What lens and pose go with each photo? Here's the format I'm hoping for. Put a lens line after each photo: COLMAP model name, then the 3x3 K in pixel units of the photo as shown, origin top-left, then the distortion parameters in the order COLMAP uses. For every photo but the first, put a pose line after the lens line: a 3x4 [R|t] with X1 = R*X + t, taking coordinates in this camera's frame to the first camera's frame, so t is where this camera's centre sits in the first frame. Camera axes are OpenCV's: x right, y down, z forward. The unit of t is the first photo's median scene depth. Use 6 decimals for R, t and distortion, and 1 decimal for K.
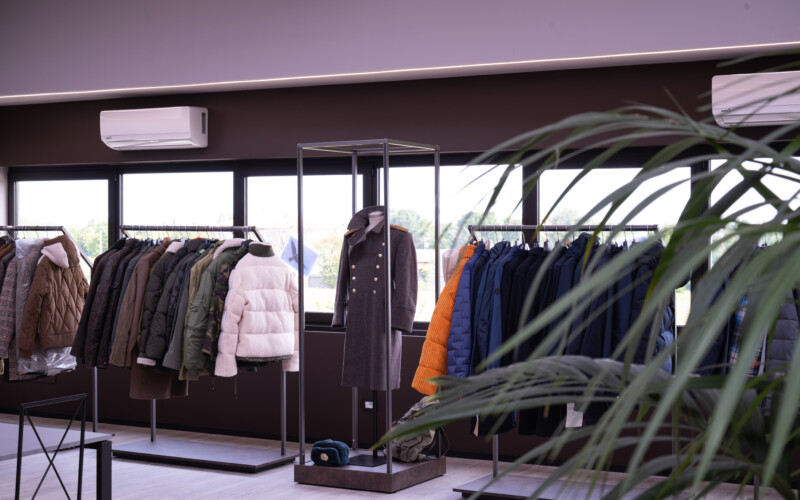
lens RADIAL K [[1295.2, 0, 400.9], [0, 1295.2, 245.5], [0, 0, 1]] dist [0.007724, 0.000000]
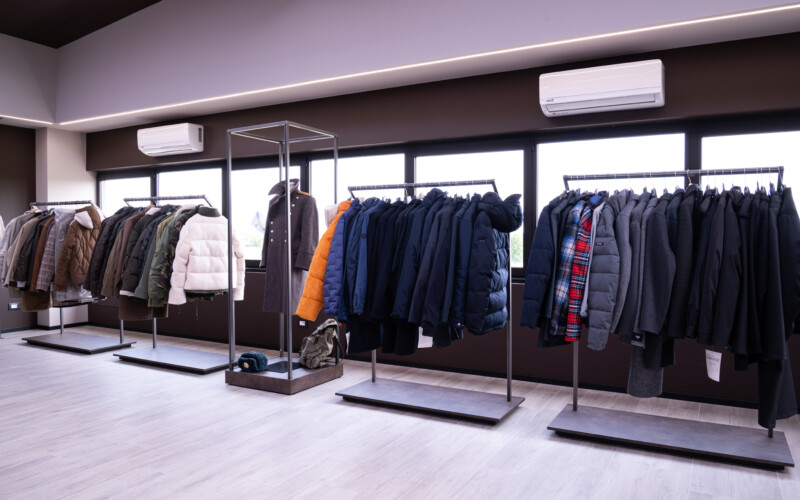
lens RADIAL K [[553.7, 0, 403.2], [0, 553.7, 252.7], [0, 0, 1]] dist [-0.012015, -0.009802]
pose [[0.999994, 0.000500, 0.003330, 0.097293], [-0.000549, 0.999891, 0.014730, 0.038597], [-0.003322, -0.014731, 0.999886, 0.424380]]
